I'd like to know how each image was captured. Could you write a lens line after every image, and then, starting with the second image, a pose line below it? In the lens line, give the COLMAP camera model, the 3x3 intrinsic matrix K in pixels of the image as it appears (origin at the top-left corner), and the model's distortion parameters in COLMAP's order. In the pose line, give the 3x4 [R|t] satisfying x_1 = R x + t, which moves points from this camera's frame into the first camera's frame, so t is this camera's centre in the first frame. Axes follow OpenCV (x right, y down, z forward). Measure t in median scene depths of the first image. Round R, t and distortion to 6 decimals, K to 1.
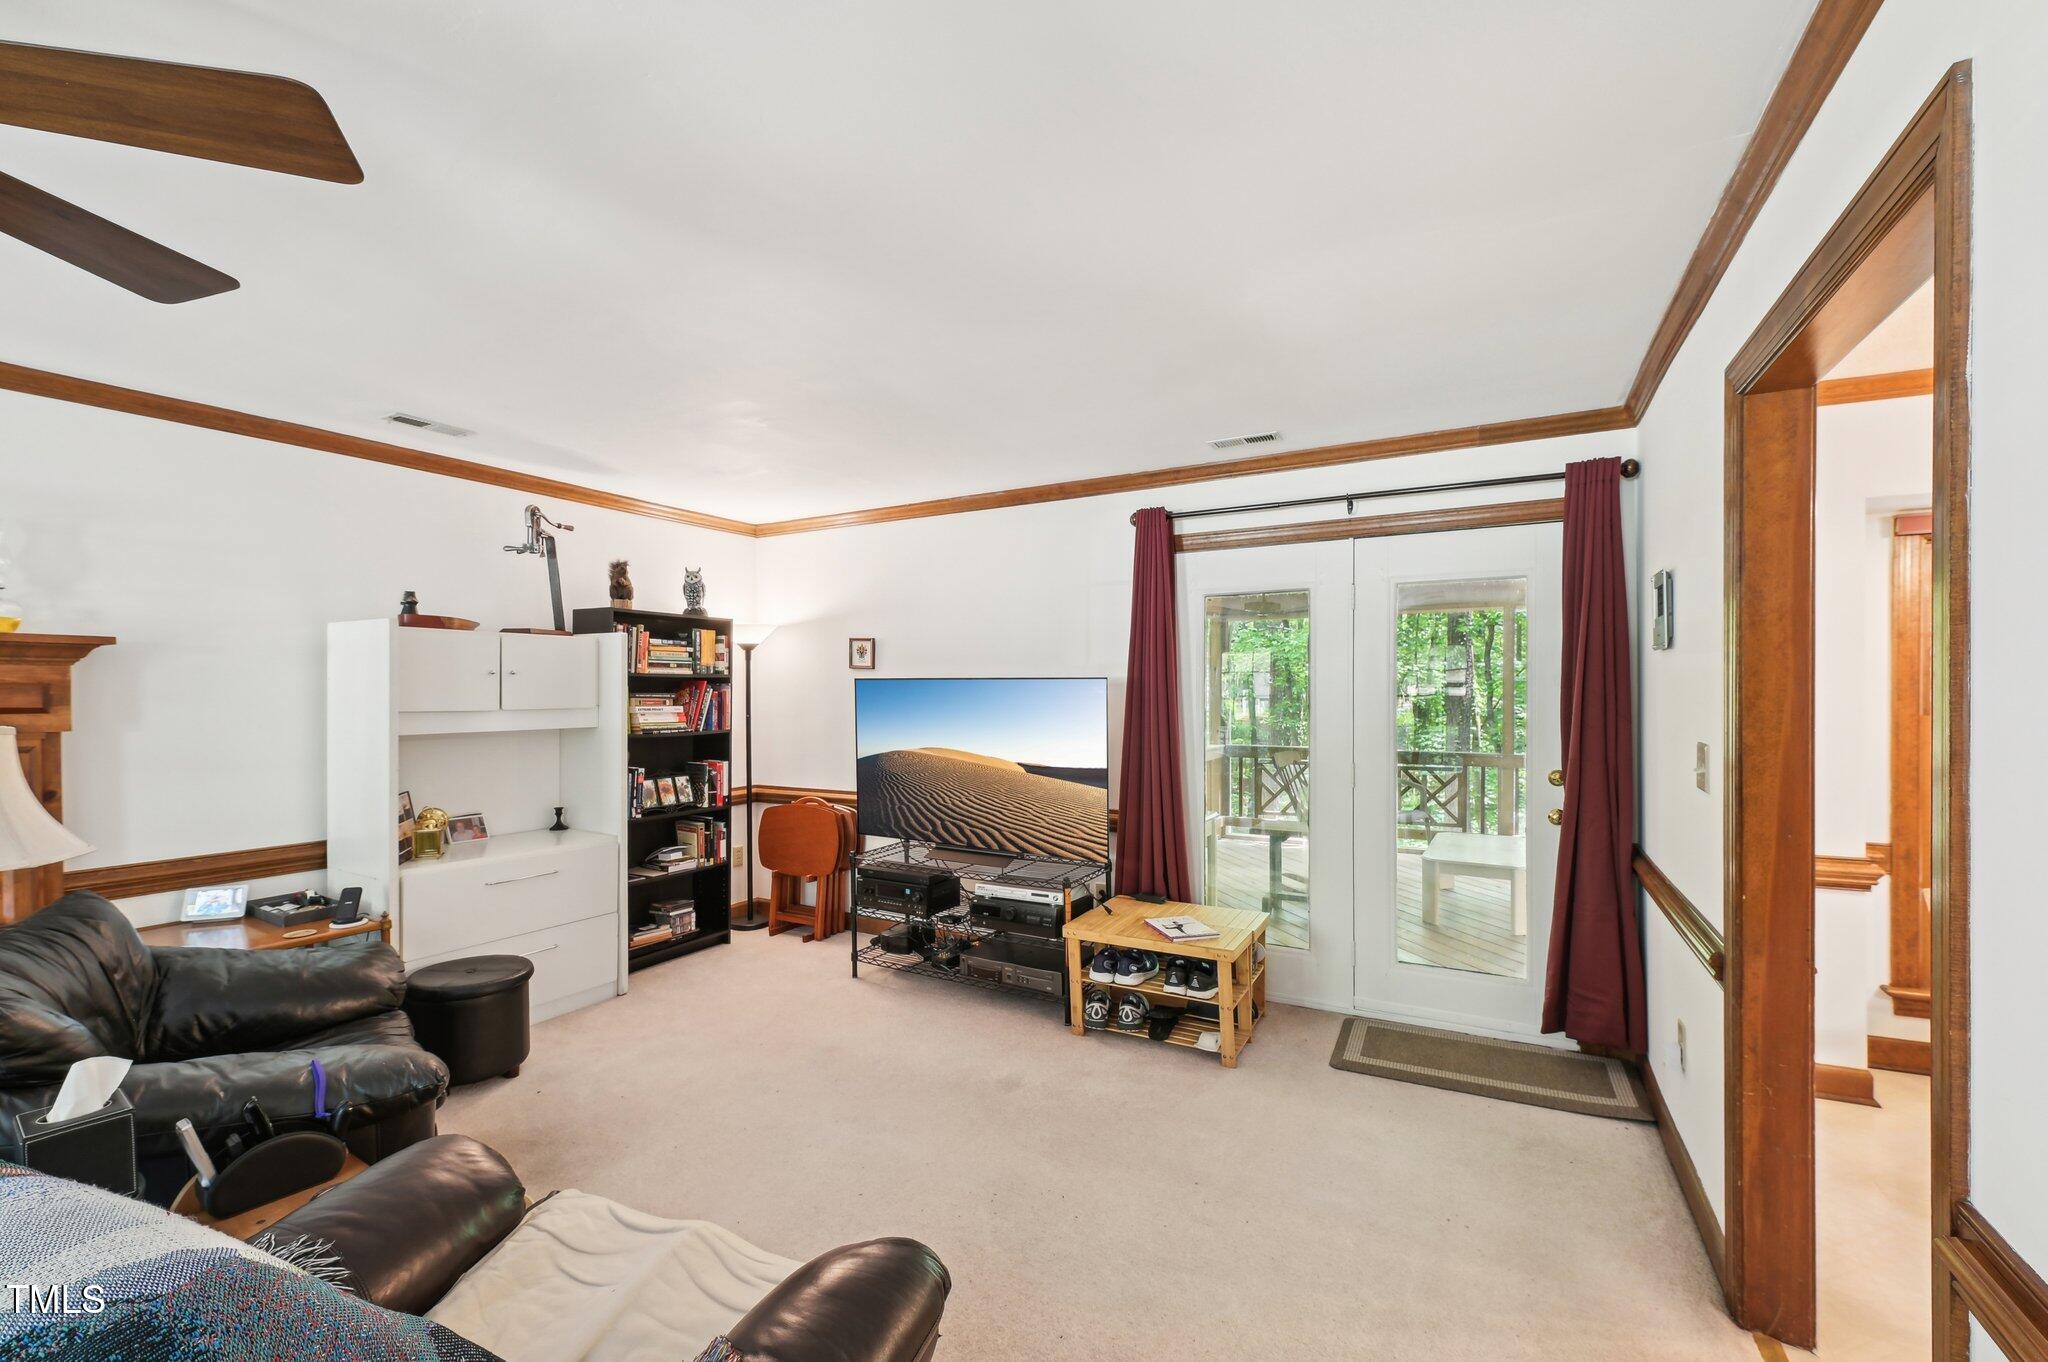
lens RADIAL K [[844.0, 0, 1023.3], [0, 844.0, 688.2], [0, 0, 1]] dist [-0.017728, -0.002281]
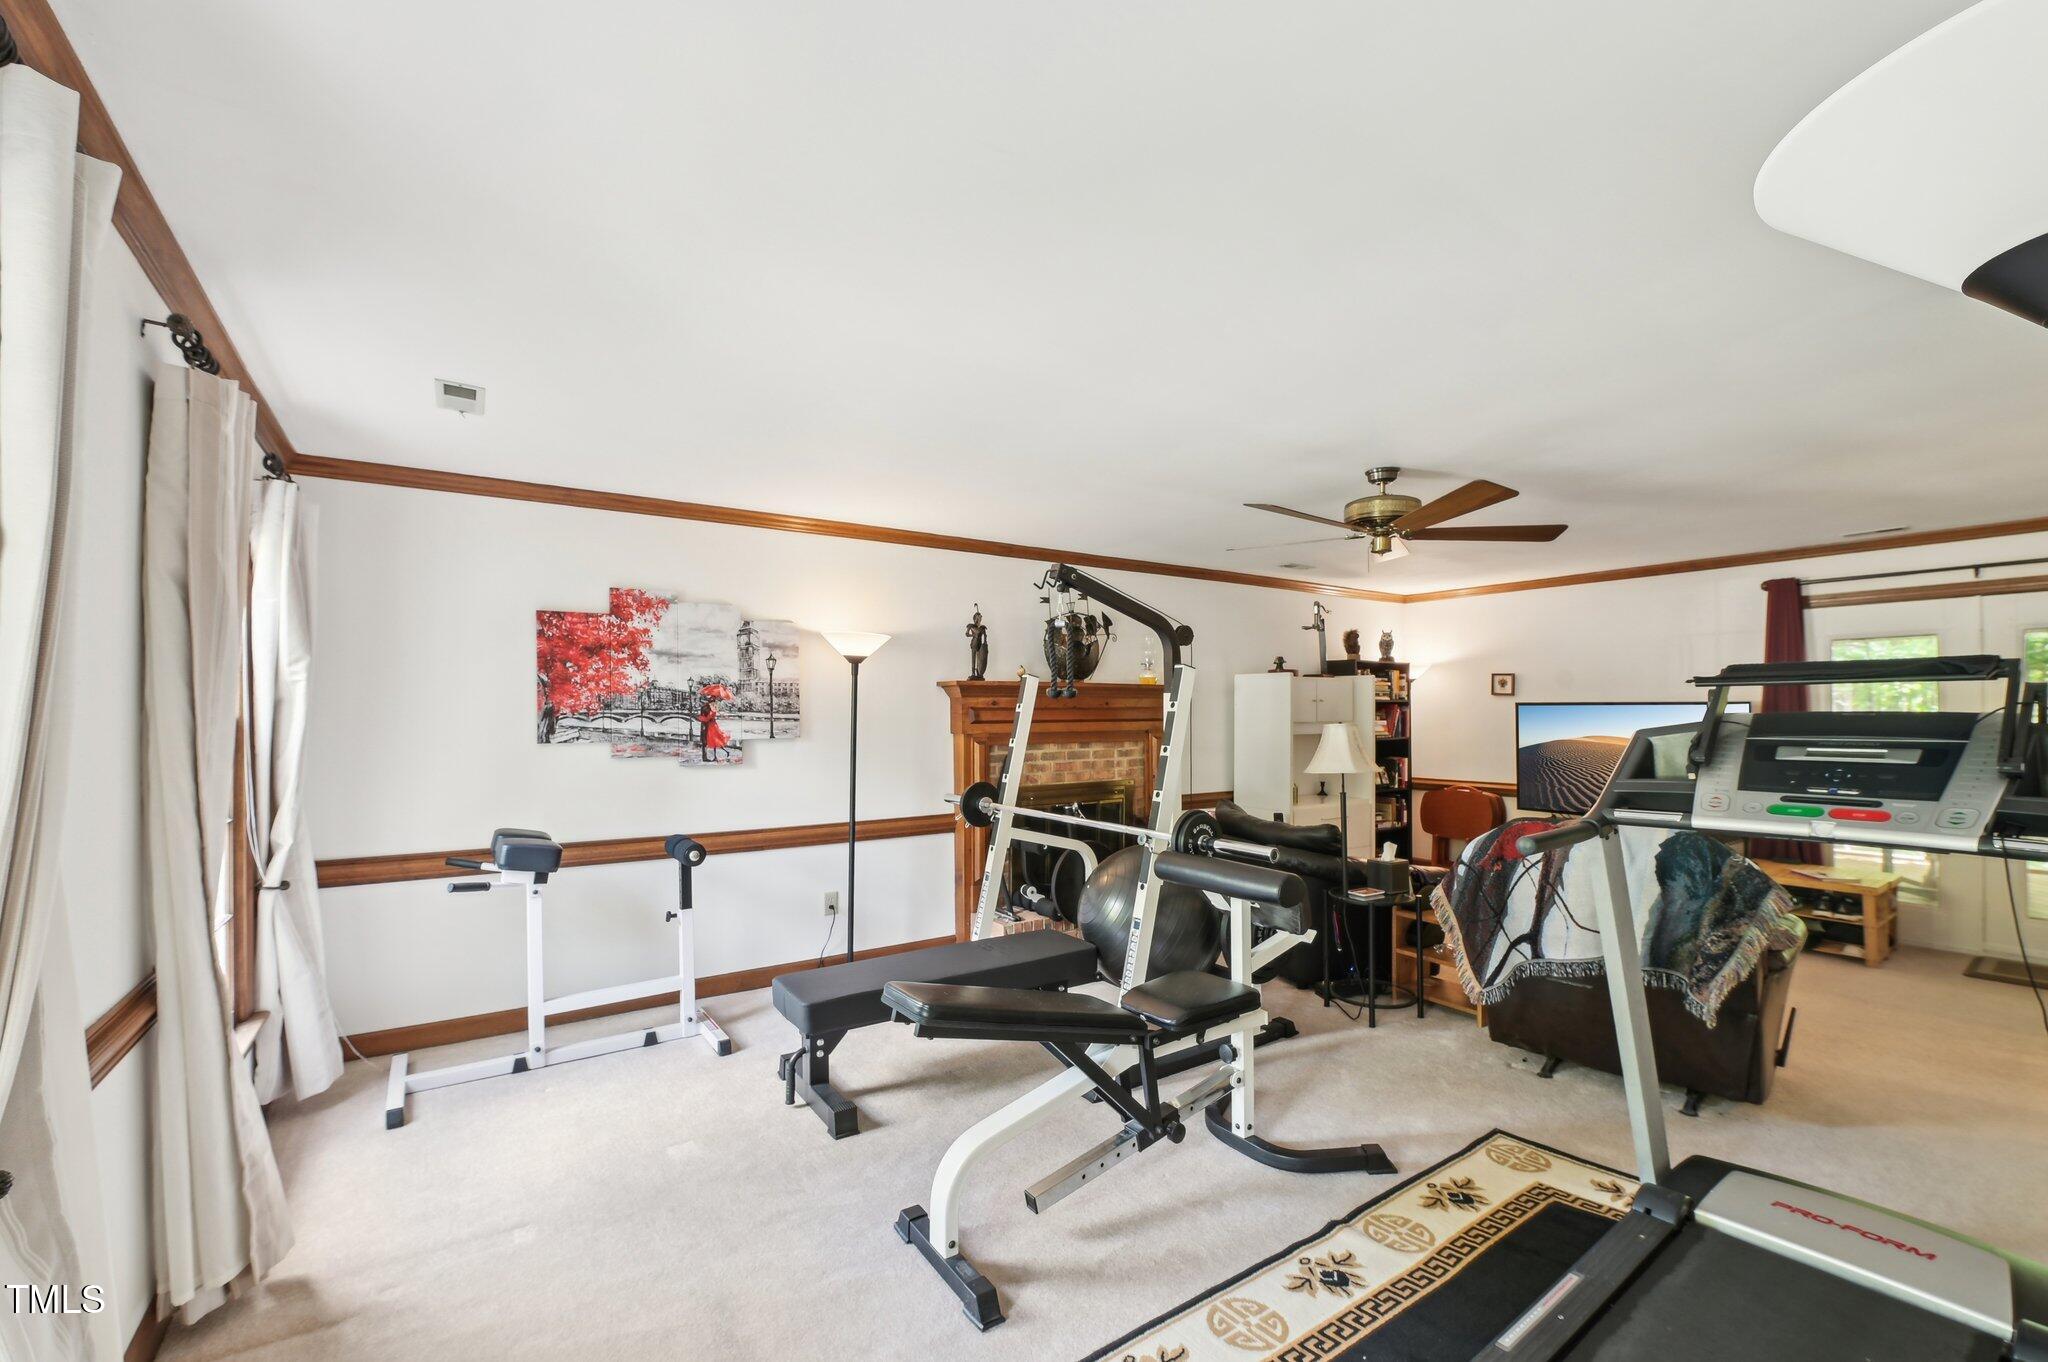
lens RADIAL K [[844.0, 0, 1027.3], [0, 844.0, 696.2], [0, 0, 1]] dist [-0.017728, -0.002281]
pose [[0.886452, -0.007579, -0.462758, -0.275106], [0.000986, 0.999895, -0.014486, -0.002172], [0.462819, 0.012385, 0.886366, -0.672799]]
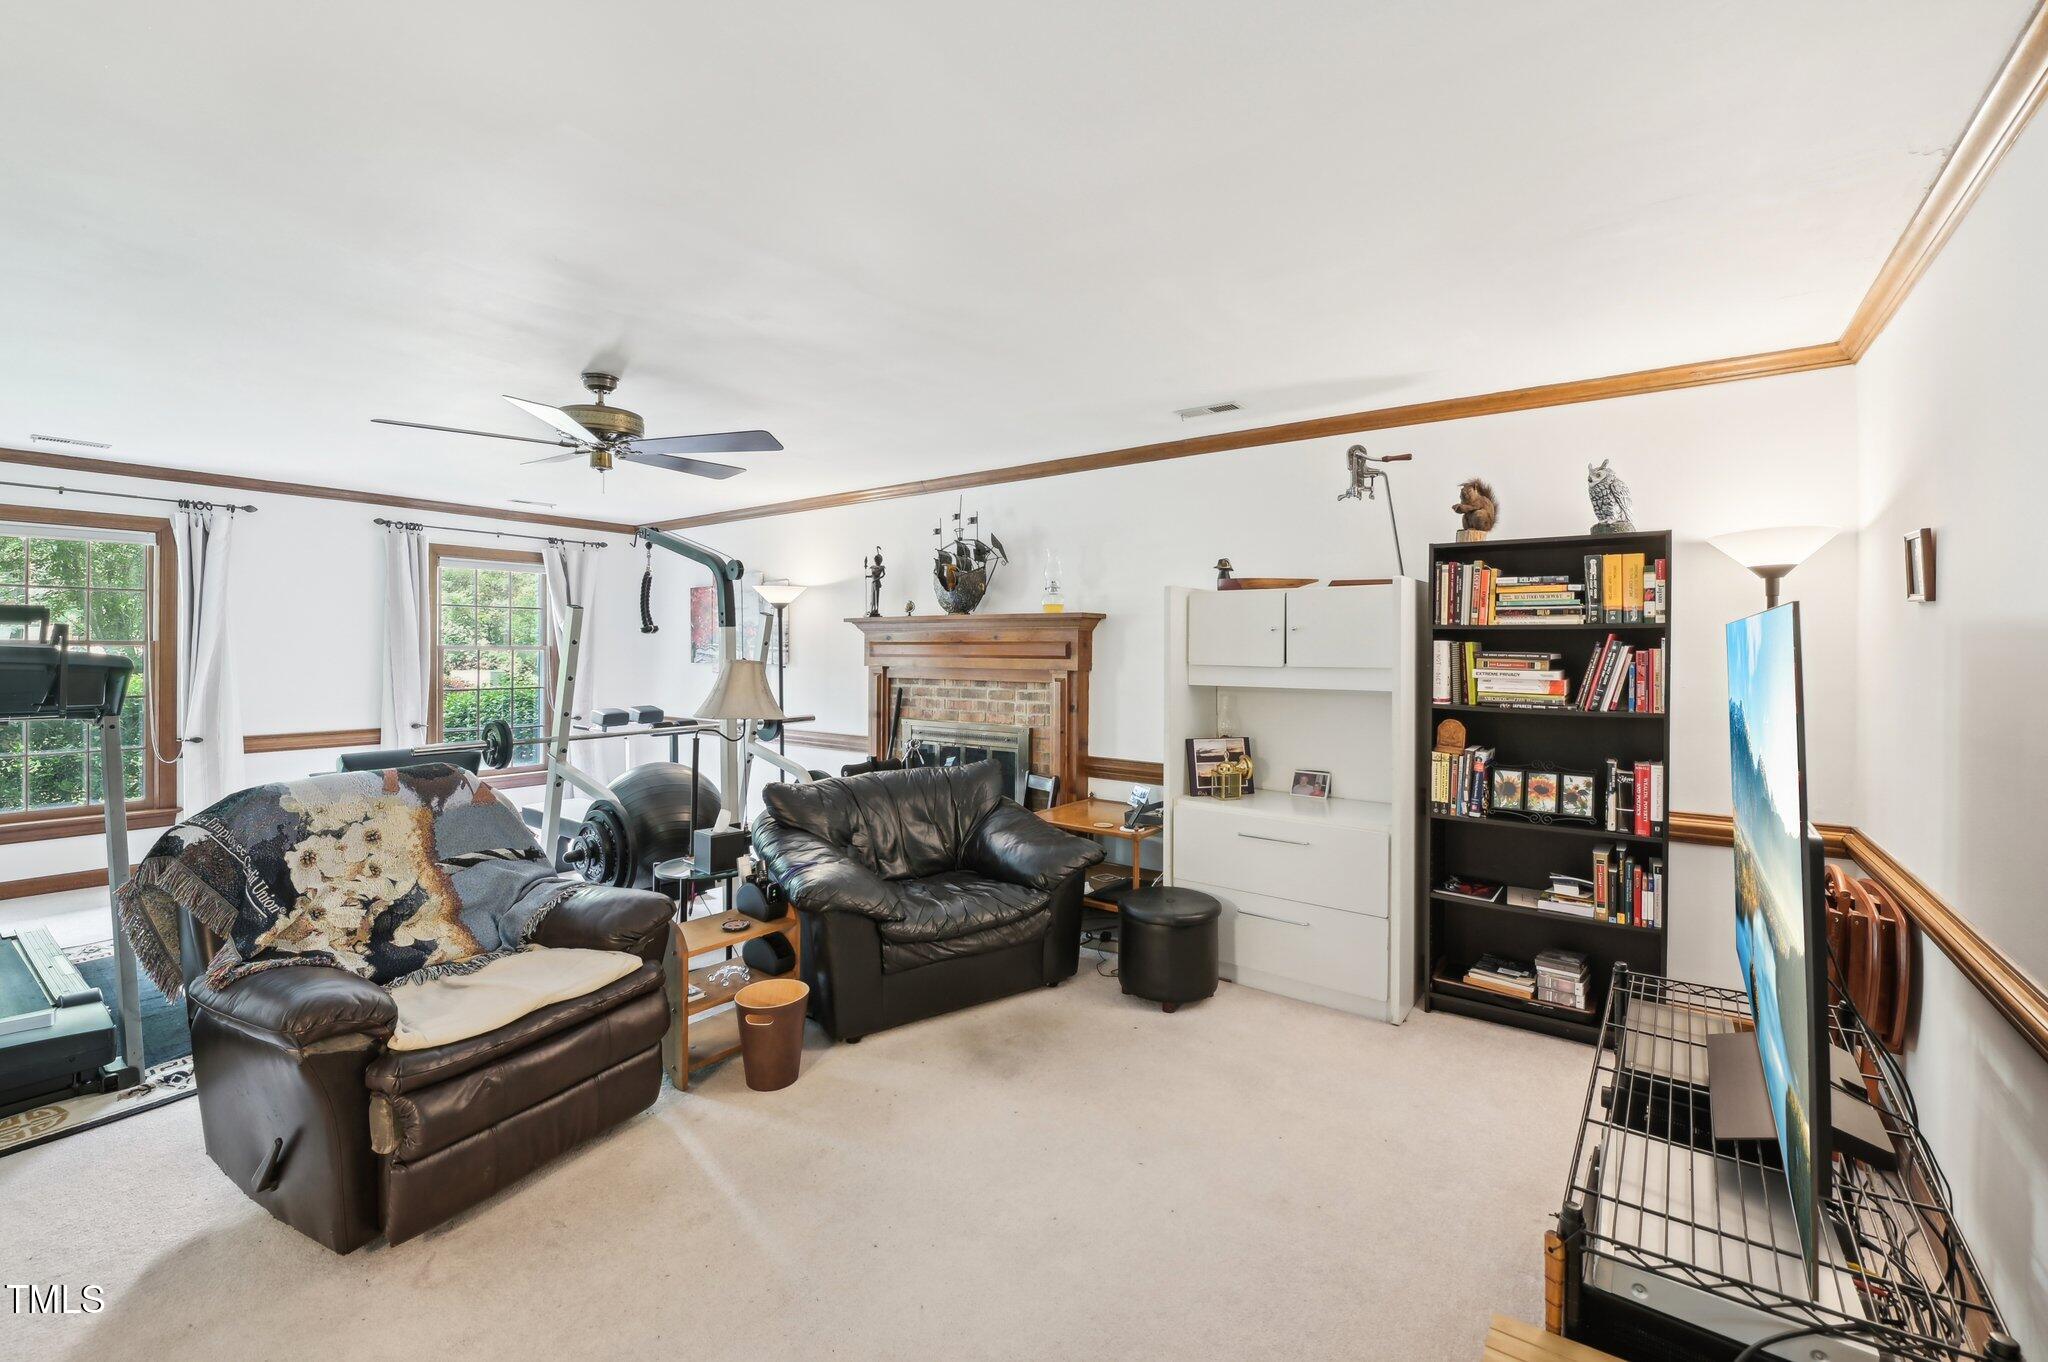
lens RADIAL K [[844.0, 0, 1040.0], [0, 844.0, 644.8], [0, 0, 1]] dist [-0.017728, -0.002281]
pose [[-0.121081, 0.003055, -0.992638, 0.319139], [0.000691, 0.999995, 0.002994, -0.002528], [0.992642, -0.000323, -0.121082, 0.667778]]
